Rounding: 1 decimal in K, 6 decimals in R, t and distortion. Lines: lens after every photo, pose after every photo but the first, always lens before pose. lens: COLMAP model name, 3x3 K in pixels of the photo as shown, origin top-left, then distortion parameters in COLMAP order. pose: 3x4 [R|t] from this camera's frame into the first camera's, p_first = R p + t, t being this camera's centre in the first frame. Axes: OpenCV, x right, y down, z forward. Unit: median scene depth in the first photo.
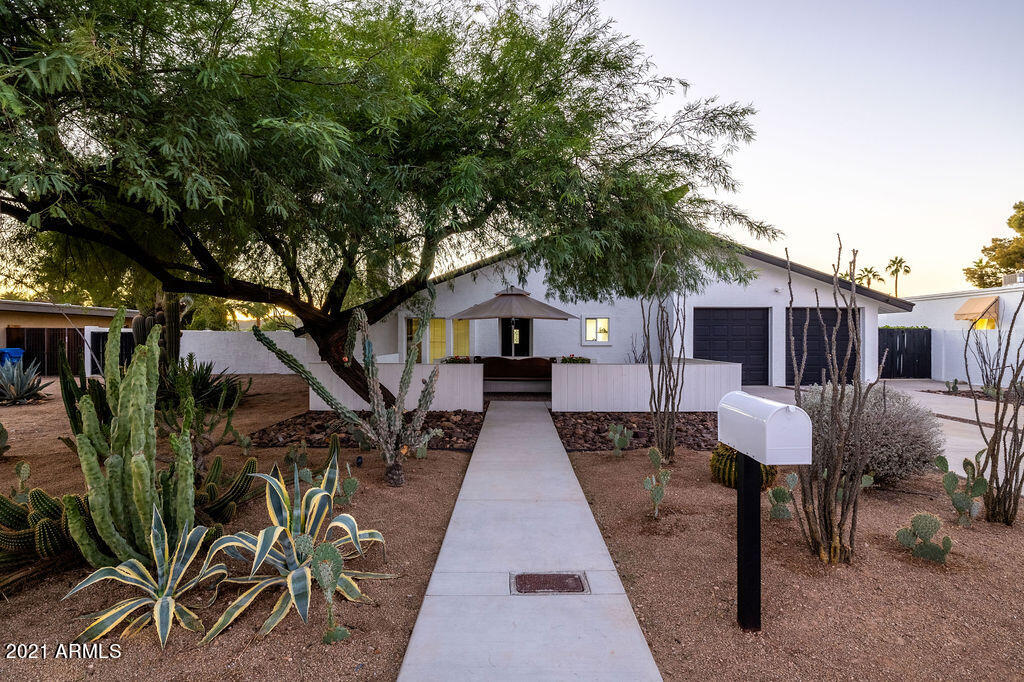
lens RADIAL K [[520.3, 0, 512.0], [0, 520.3, 341.0], [0, 0, 1]] dist [-0.003670, -0.000566]
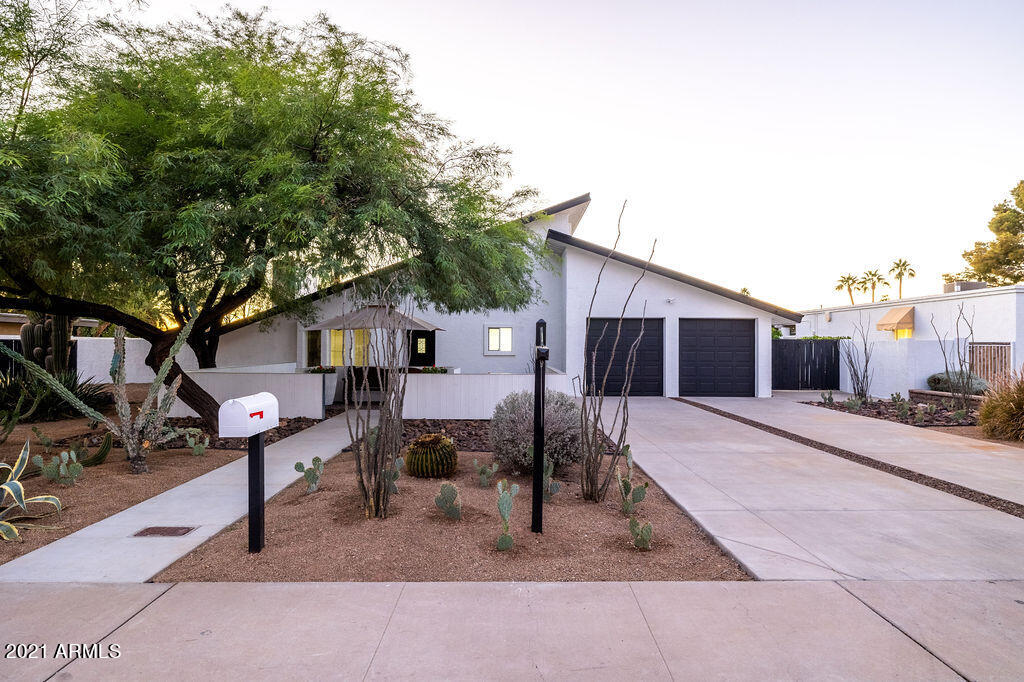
lens RADIAL K [[581.9, 0, 512.0], [0, 581.9, 341.0], [0, 0, 1]] dist [0.002339, 0.000777]
pose [[0.999940, 0.004455, 0.009993, 0.193179], [-0.004331, 0.999913, -0.012419, -0.005272], [-0.010047, 0.012375, 0.999873, -0.112033]]
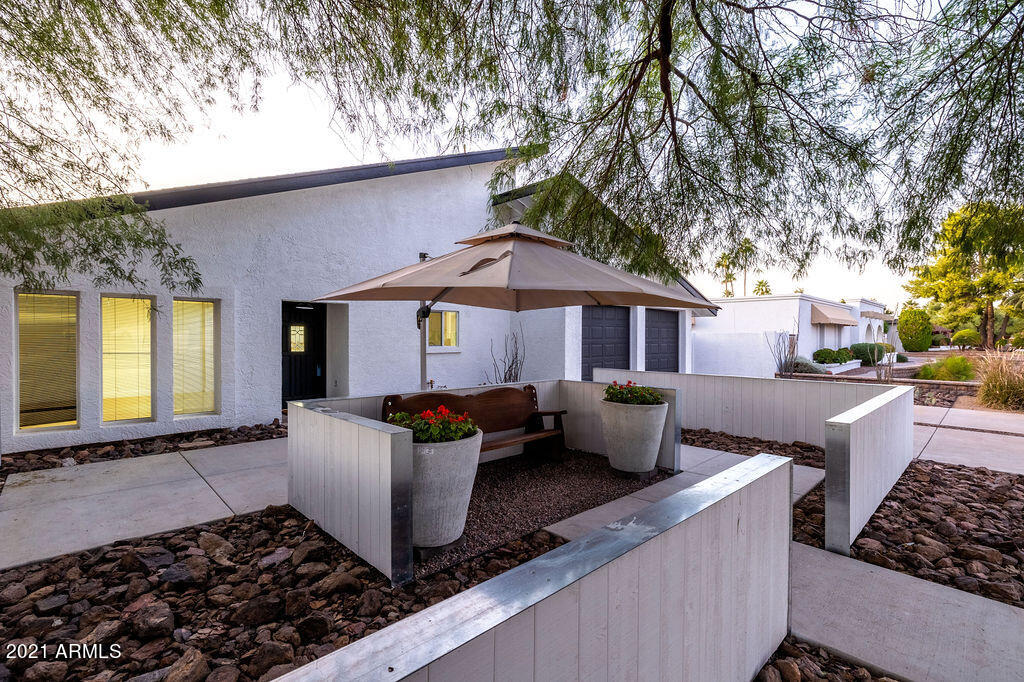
lens RADIAL K [[462.6, 0, 512.0], [0, 462.6, 341.0], [0, 0, 1]] dist [-0.002887, -0.000191]
pose [[0.722437, -0.001011, 0.691436, -0.191854], [-0.001061, 0.999996, 0.002571, -0.009441], [-0.691436, -0.002591, 0.722433, 0.571100]]
